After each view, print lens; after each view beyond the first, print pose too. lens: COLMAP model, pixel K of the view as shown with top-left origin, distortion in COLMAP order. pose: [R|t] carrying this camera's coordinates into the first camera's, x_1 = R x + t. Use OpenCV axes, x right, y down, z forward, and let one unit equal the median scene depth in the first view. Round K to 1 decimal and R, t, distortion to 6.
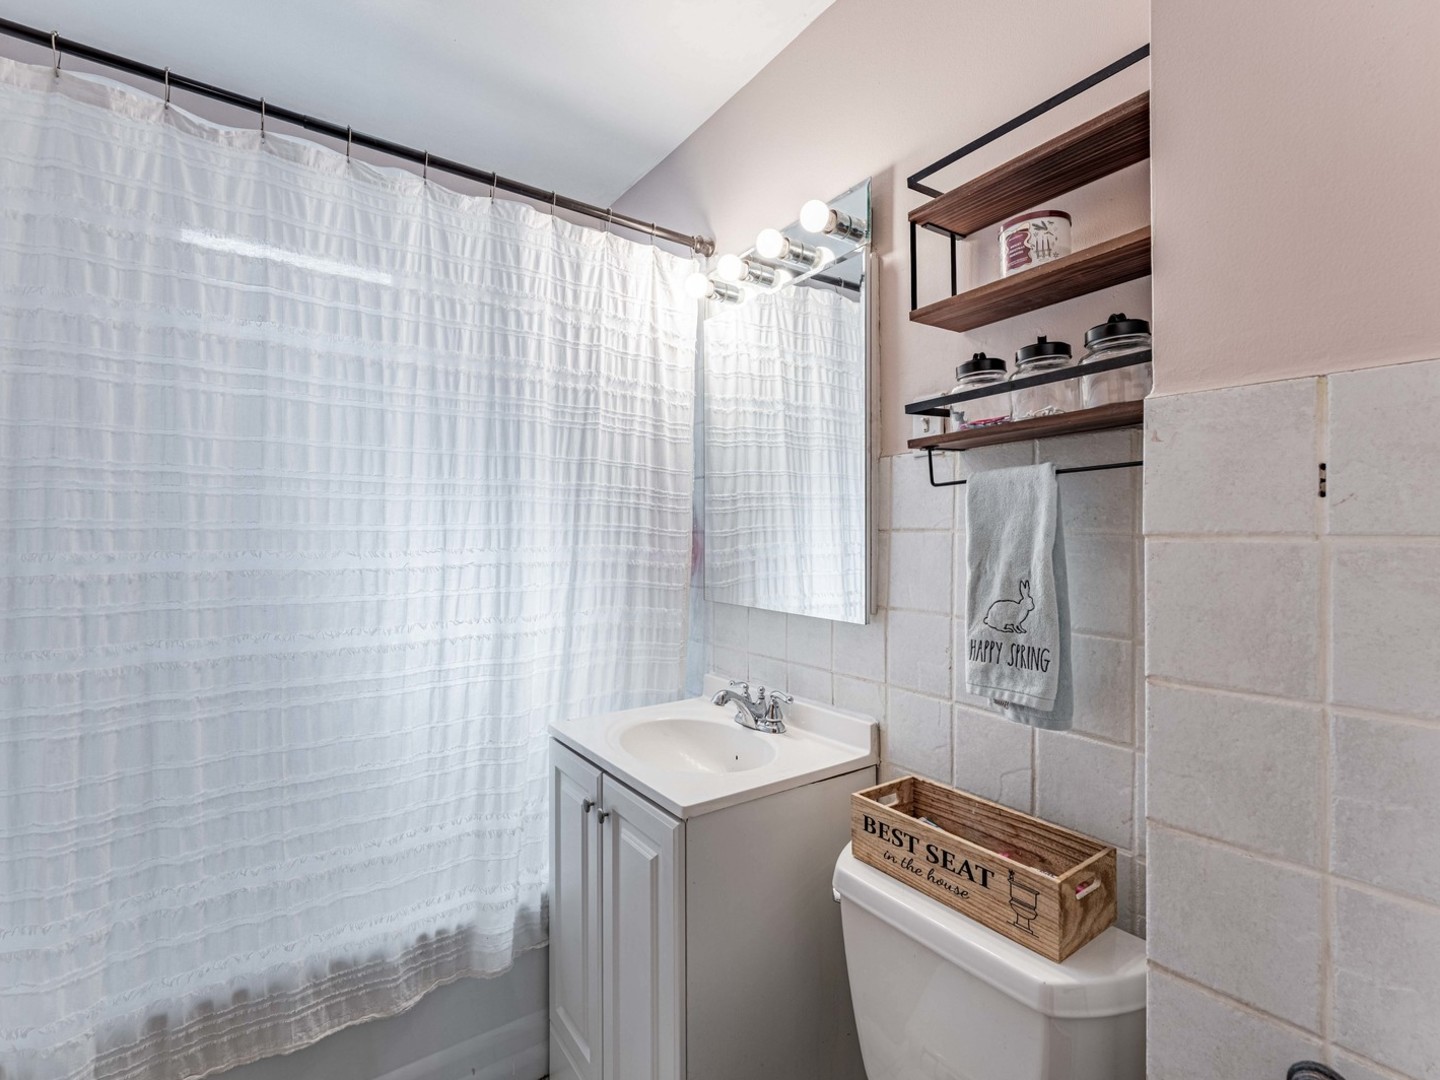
lens RADIAL K [[662.0, 0, 720.0], [0, 662.0, 540.0], [0, 0, 1]] dist [-0.002669, -0.000443]
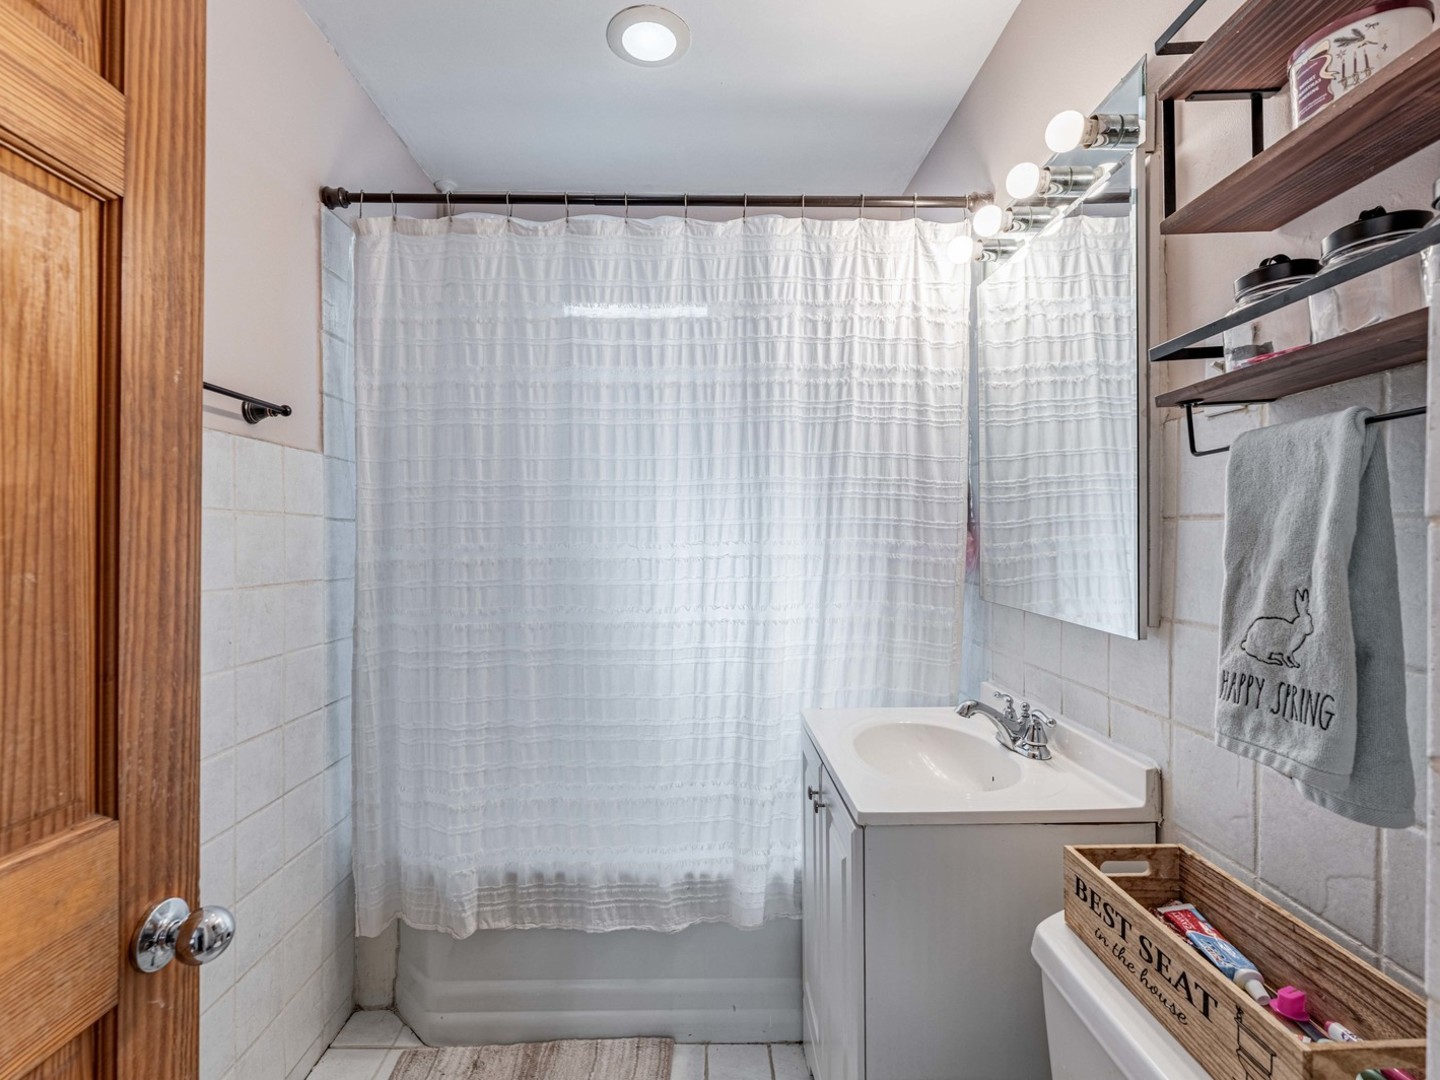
lens RADIAL K [[653.0, 0, 717.3], [0, 653.0, 546.0], [0, 0, 1]] dist [-0.001817, -0.000694]
pose [[0.825602, 0.004971, -0.564231, 0.241777], [0.005076, 0.999855, 0.016236, 0.002921], [0.564230, -0.016268, 0.825457, 0.090435]]
